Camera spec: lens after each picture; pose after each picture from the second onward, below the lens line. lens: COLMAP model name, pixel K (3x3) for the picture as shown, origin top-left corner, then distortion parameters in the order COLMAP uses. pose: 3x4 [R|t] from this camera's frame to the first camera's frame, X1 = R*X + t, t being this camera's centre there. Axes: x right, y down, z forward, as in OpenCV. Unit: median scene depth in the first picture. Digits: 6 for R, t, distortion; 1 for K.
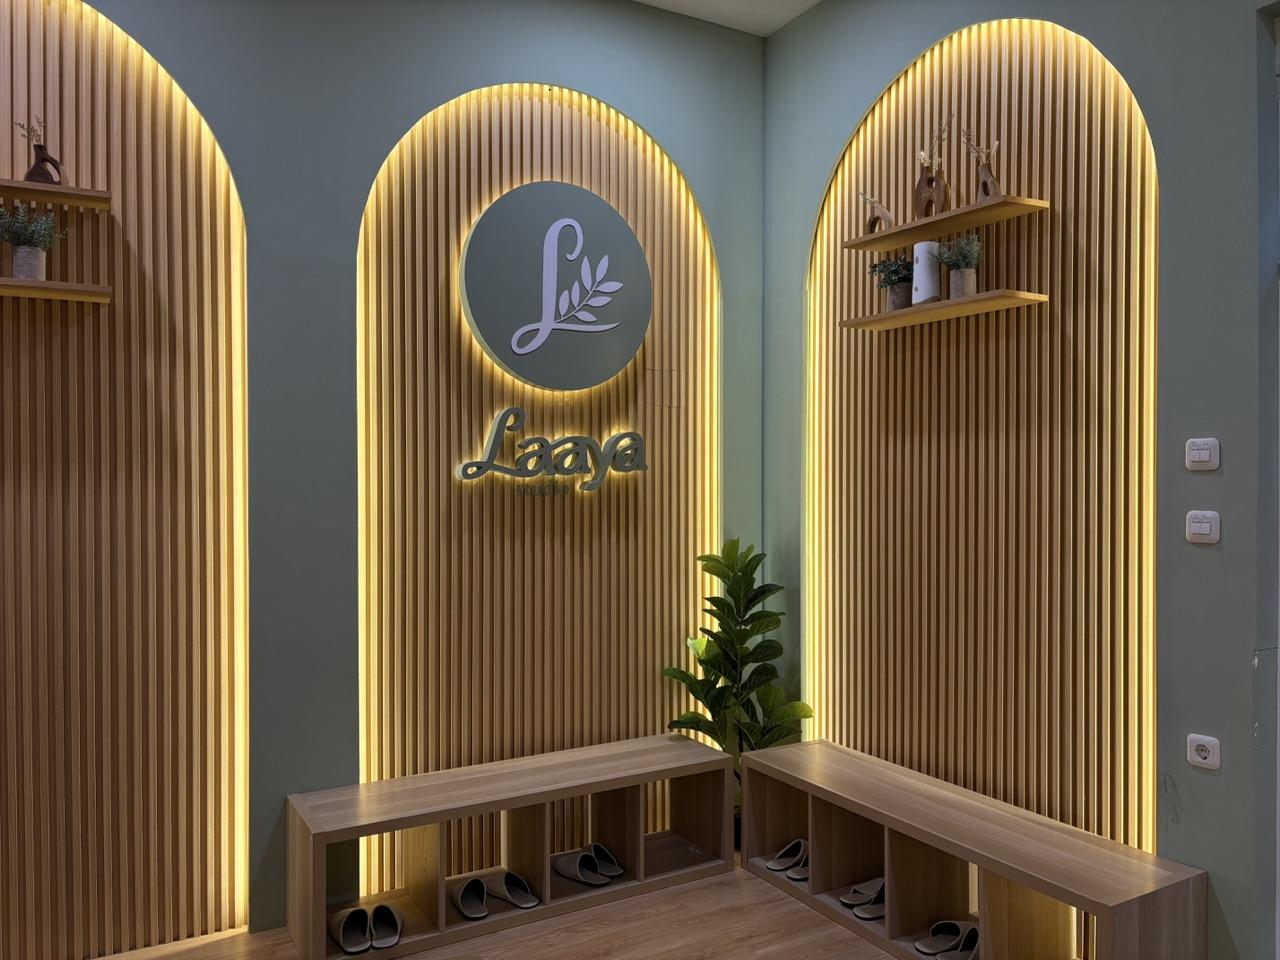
lens RADIAL K [[974.5, 0, 640.0], [0, 974.5, 480.0], [0, 0, 1]] dist [0.104757, -0.146578]
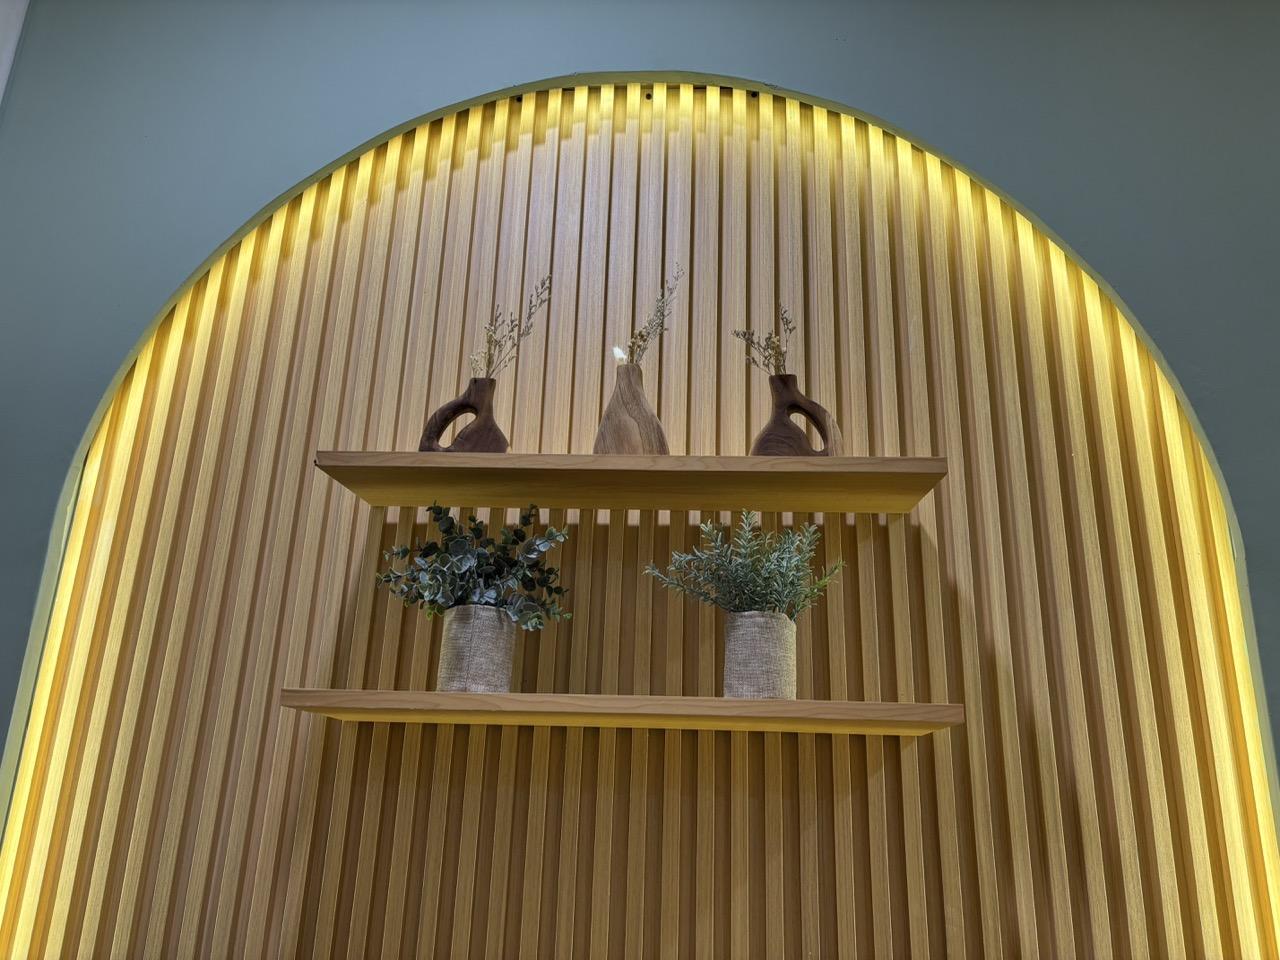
lens RADIAL K [[974.5, 0, 640.0], [0, 974.5, 480.0], [0, 0, 1]] dist [0.104757, -0.146578]
pose [[0.833837, -0.144881, -0.532659, -0.426417], [-0.036841, 0.948186, -0.315573, -0.154933], [0.550780, 0.282760, 0.785295, 0.629680]]
